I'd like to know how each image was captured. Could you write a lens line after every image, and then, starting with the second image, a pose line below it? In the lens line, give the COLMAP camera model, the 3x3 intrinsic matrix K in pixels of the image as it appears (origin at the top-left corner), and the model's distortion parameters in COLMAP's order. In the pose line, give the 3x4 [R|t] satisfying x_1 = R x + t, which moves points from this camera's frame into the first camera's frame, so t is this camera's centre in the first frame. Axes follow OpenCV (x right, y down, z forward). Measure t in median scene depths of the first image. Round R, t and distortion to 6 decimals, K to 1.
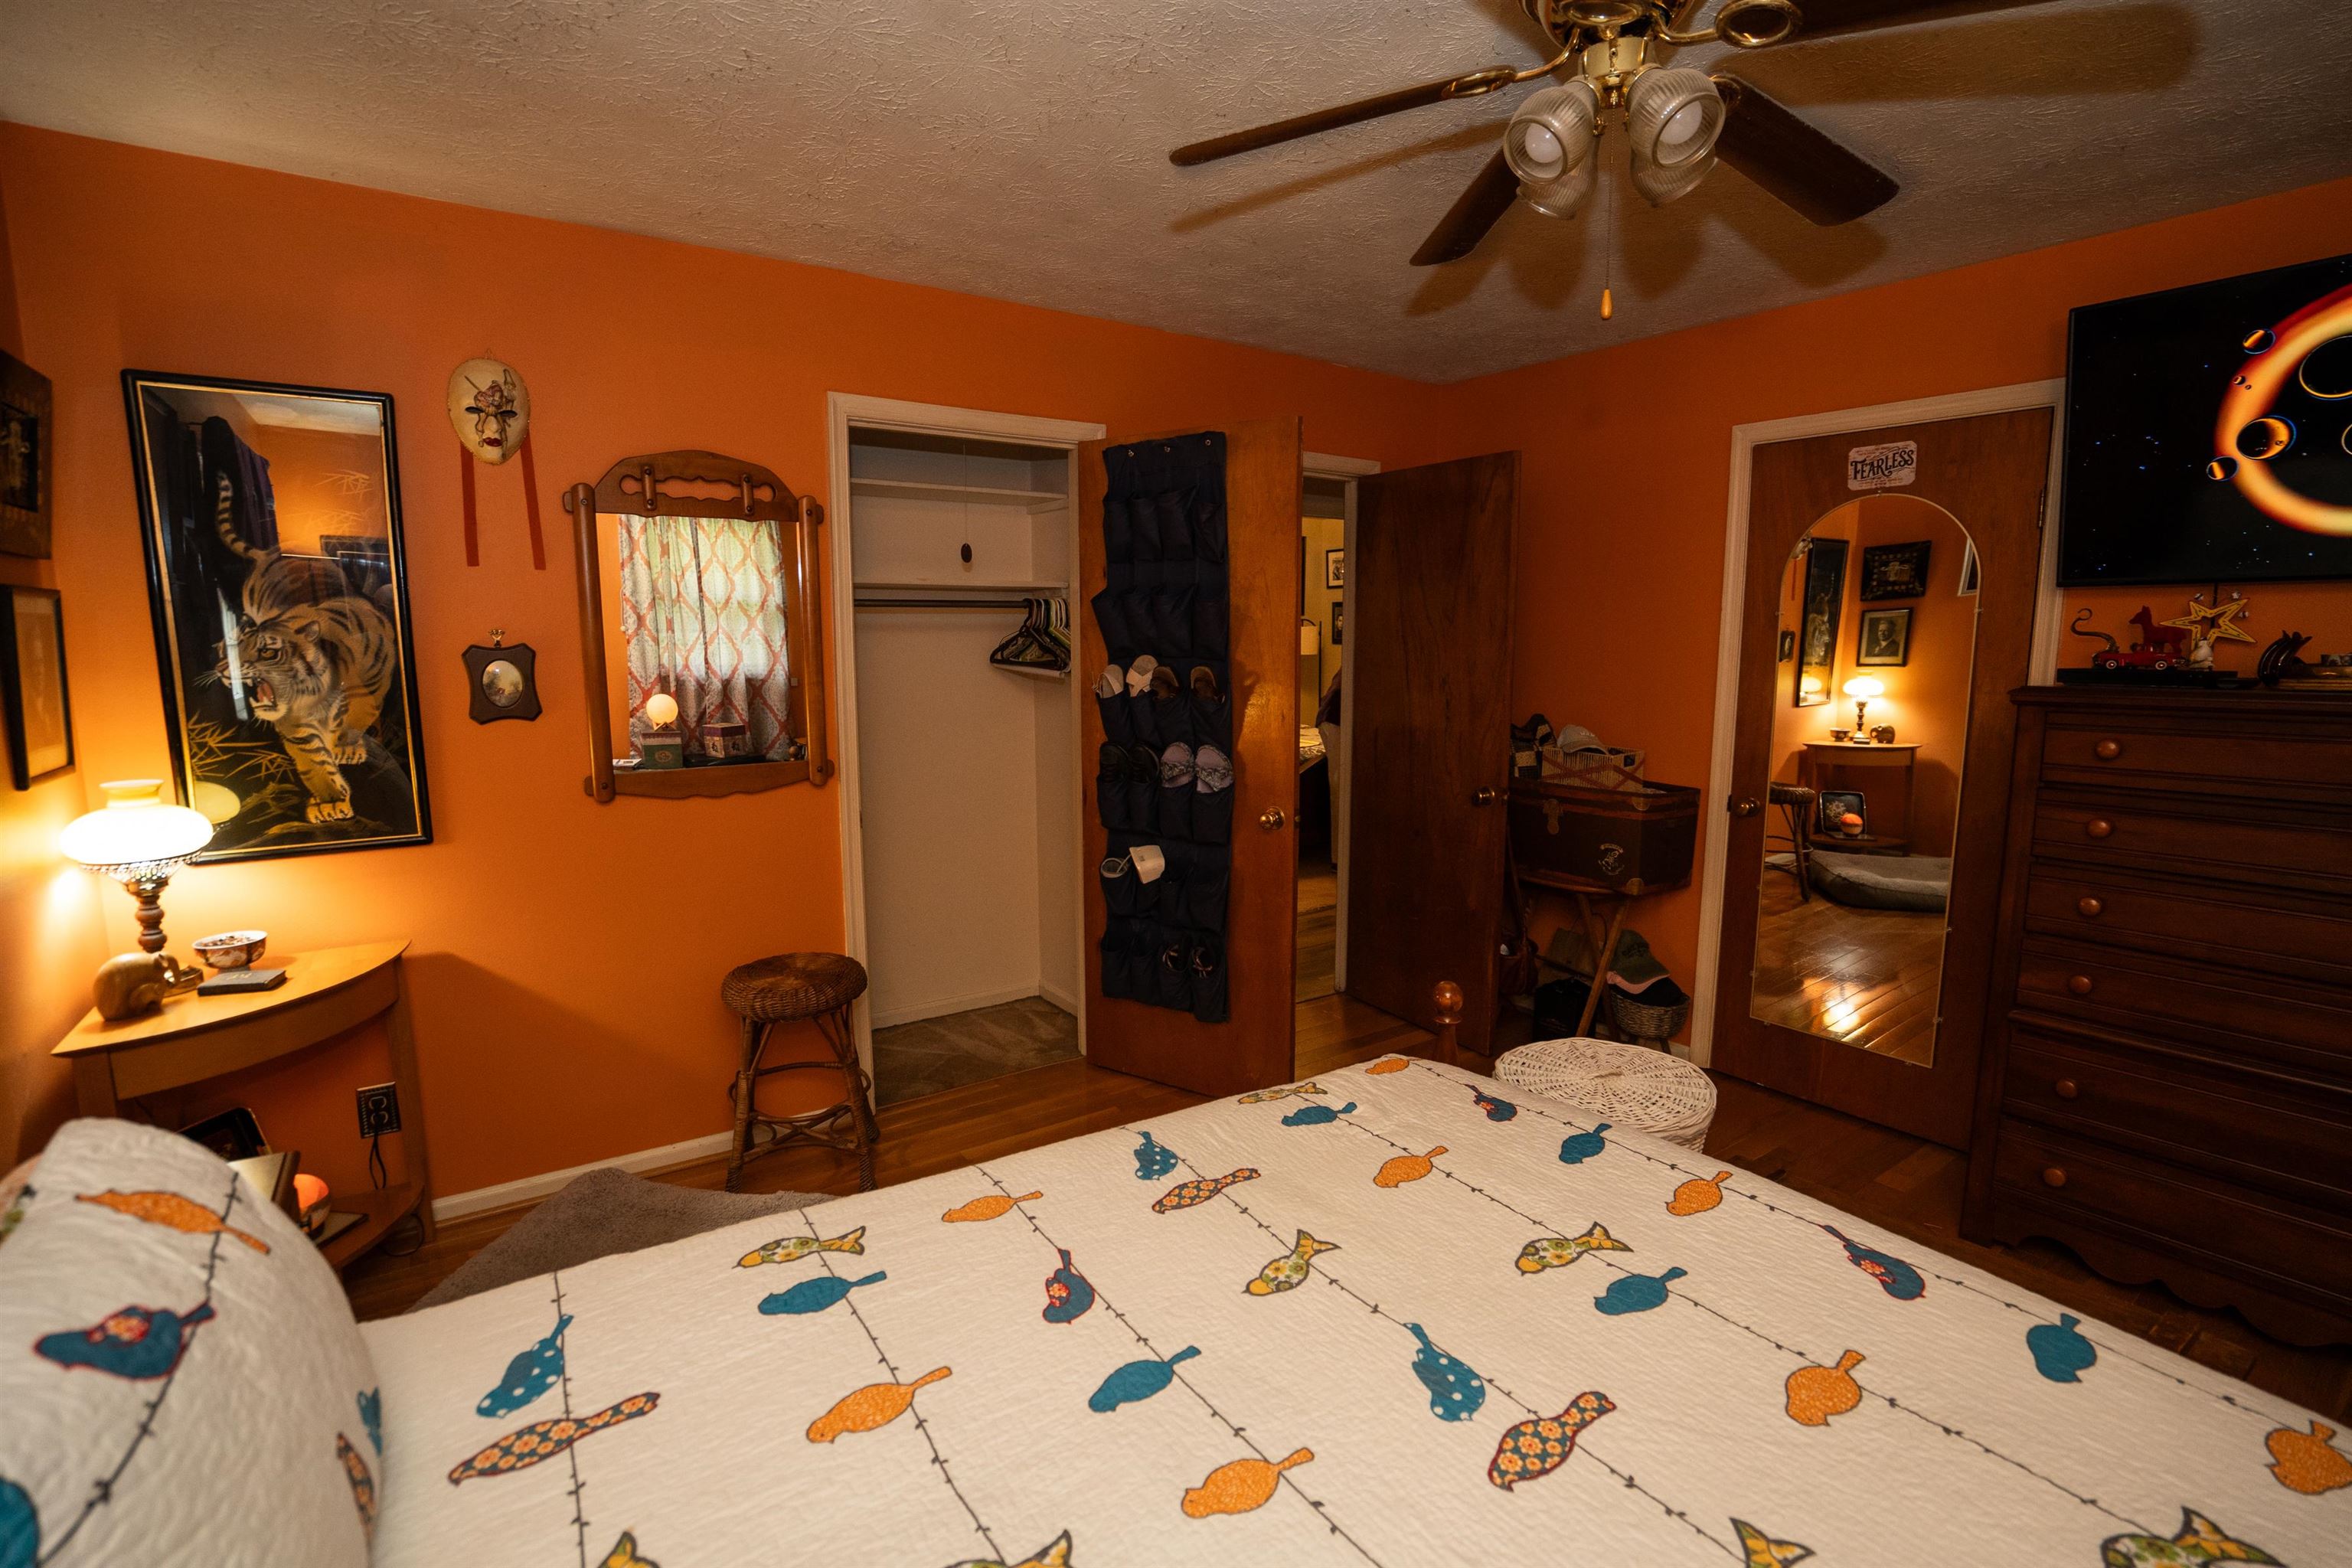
lens RADIAL K [[1079.5, 0, 1168.2], [0, 1079.5, 784.0], [0, 0, 1]] dist [-0.061786, 0.023988]
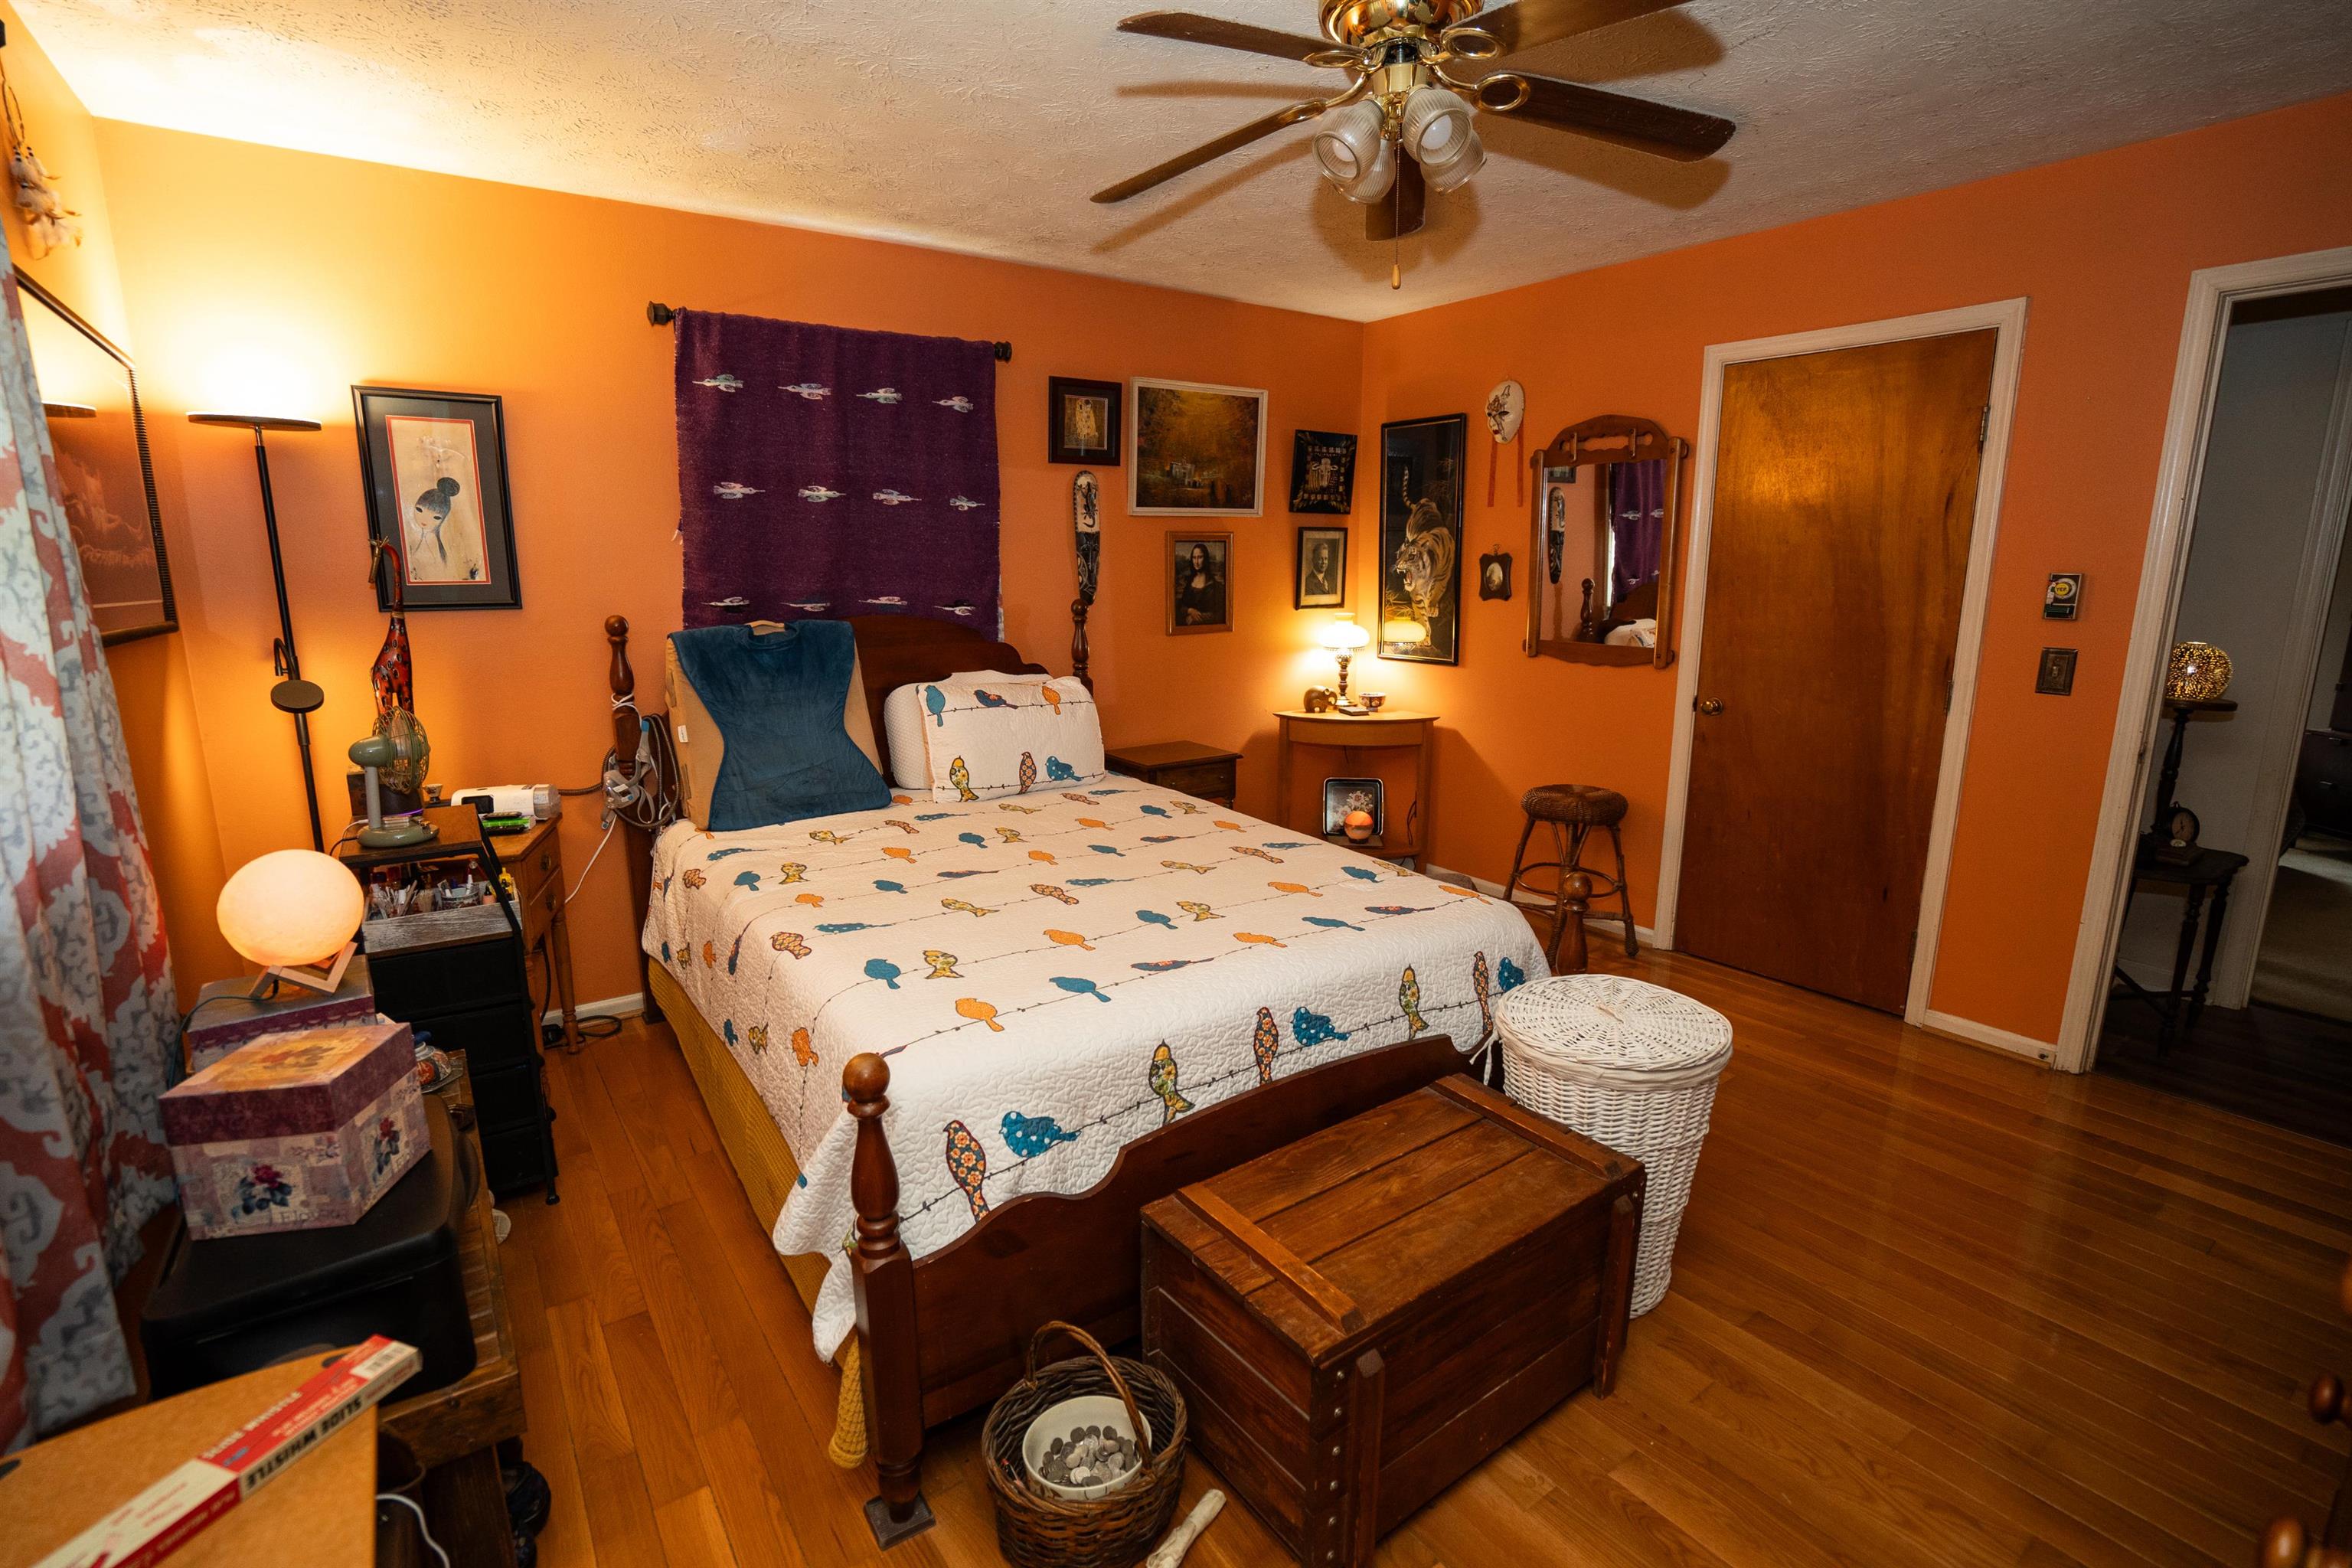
lens RADIAL K [[1079.5, 0, 1168.2], [0, 1079.5, 784.0], [0, 0, 1]] dist [-0.061786, 0.023988]
pose [[0.008377, 0.206908, -0.978324, 1.179124], [-0.131127, 0.970138, 0.204054, -0.059703], [0.991330, 0.126575, 0.035258, 0.505883]]
